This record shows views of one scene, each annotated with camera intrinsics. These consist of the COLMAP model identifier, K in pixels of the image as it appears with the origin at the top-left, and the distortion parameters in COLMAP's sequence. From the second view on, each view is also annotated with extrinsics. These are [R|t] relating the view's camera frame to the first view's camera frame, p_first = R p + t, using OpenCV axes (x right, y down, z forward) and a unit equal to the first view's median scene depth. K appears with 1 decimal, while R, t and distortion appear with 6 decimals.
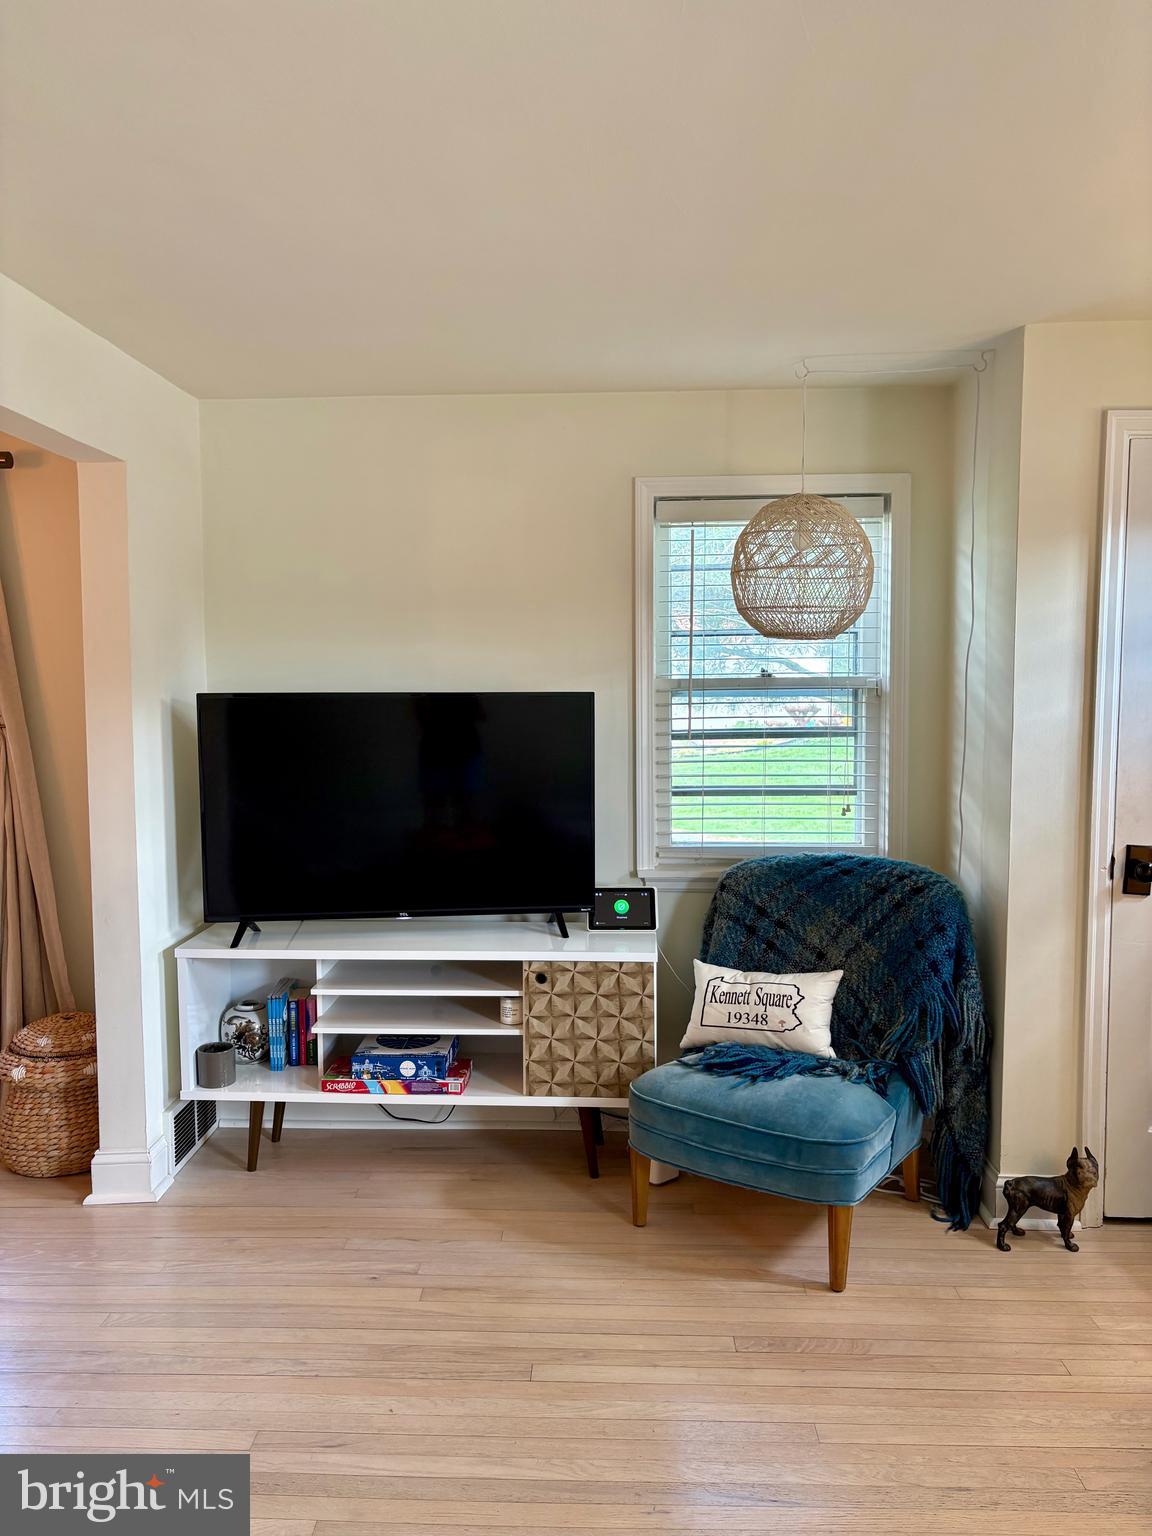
lens RADIAL K [[1166.0, 0, 576.0], [0, 1166.0, 768.0], [0, 0, 1]] dist [0.066124, -0.113931]
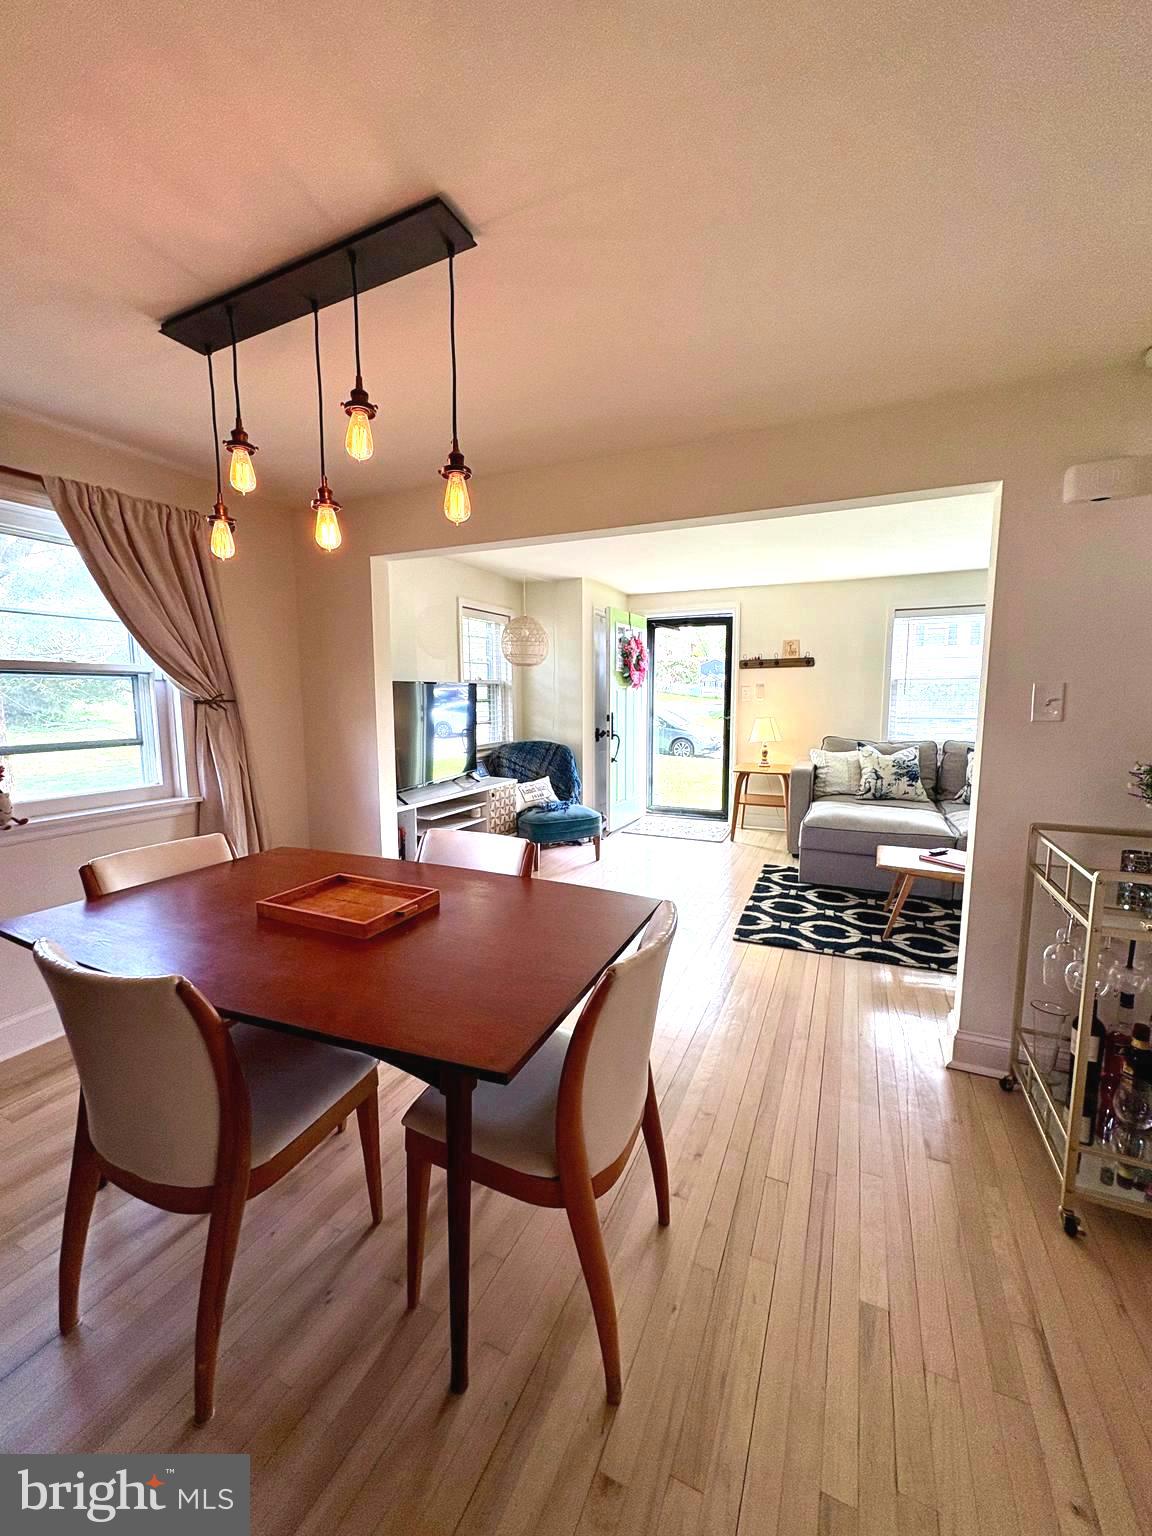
lens RADIAL K [[609.6, 0, 576.0], [0, 609.6, 768.0], [0, 0, 1]] dist [-0.000185, -0.000003]
pose [[0.377661, -0.112525, 0.919081, -1.193546], [0.068578, 0.993261, 0.093427, 0.007245], [-0.923401, 0.027745, 0.382832, 0.316398]]
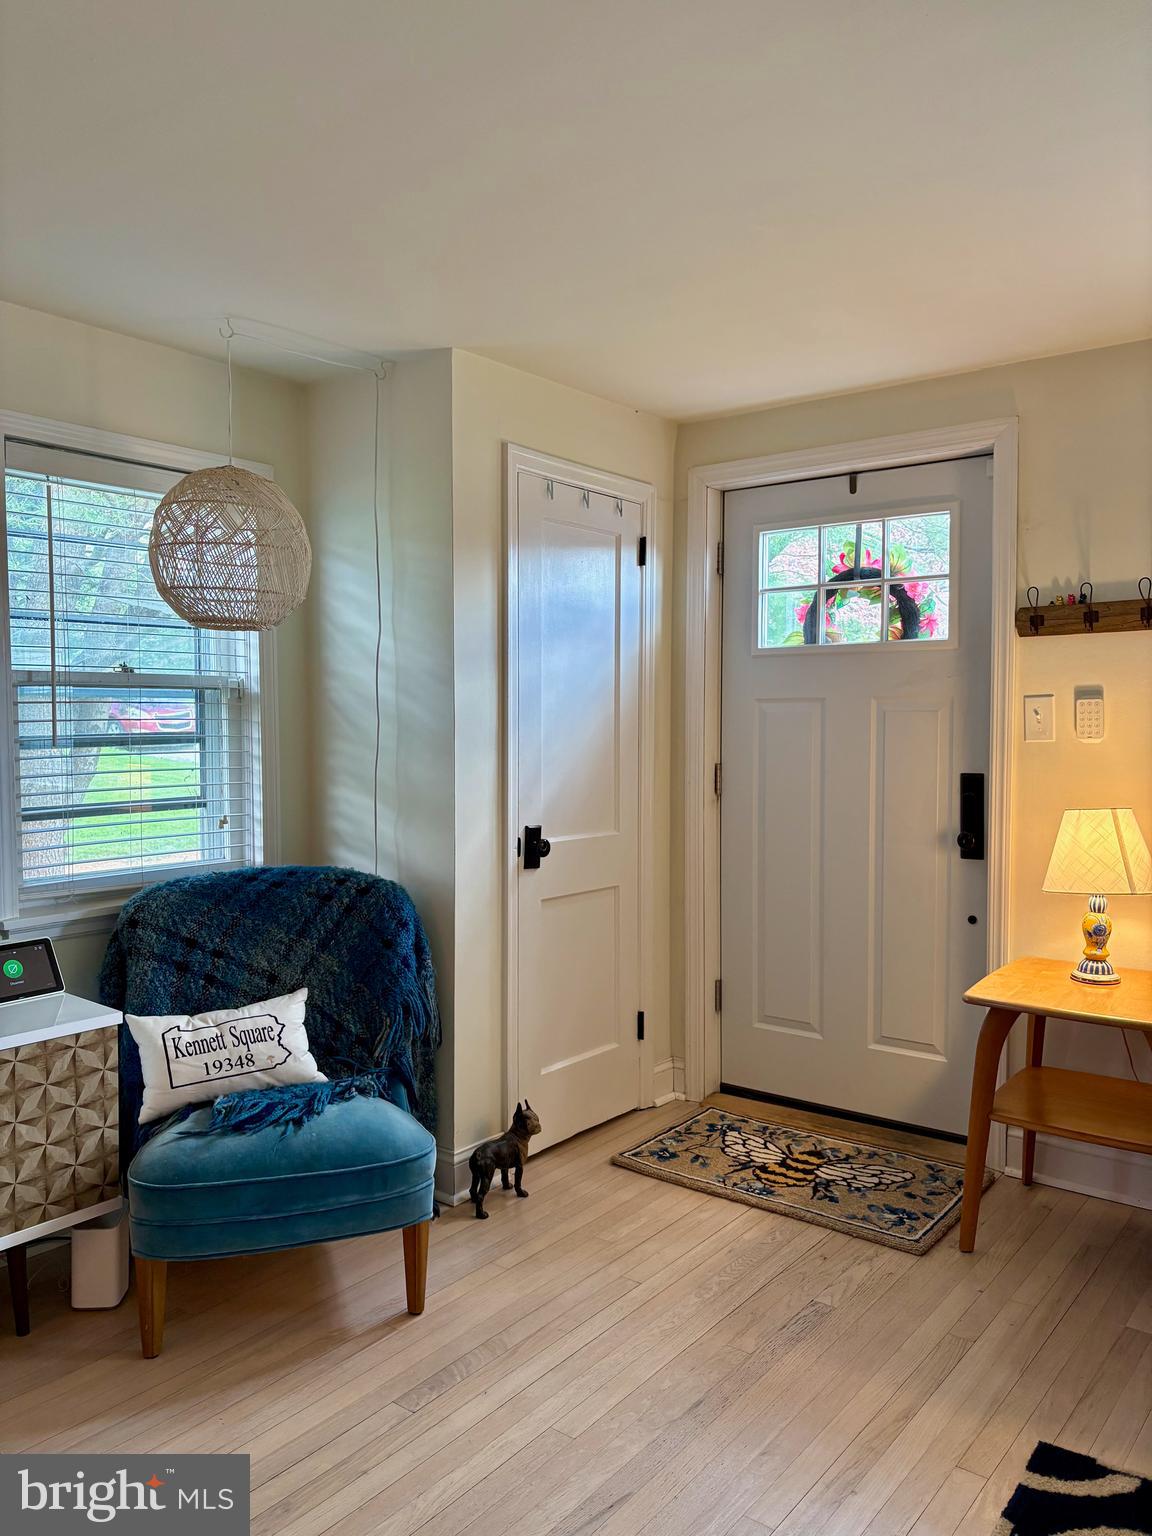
lens RADIAL K [[1166.0, 0, 576.0], [0, 1166.0, 768.0], [0, 0, 1]] dist [0.066124, -0.113931]
pose [[0.576802, -0.032265, 0.816246, -0.395416], [0.057531, 0.998343, -0.001191, 0.012254], [-0.814855, 0.047646, 0.577703, 0.279060]]
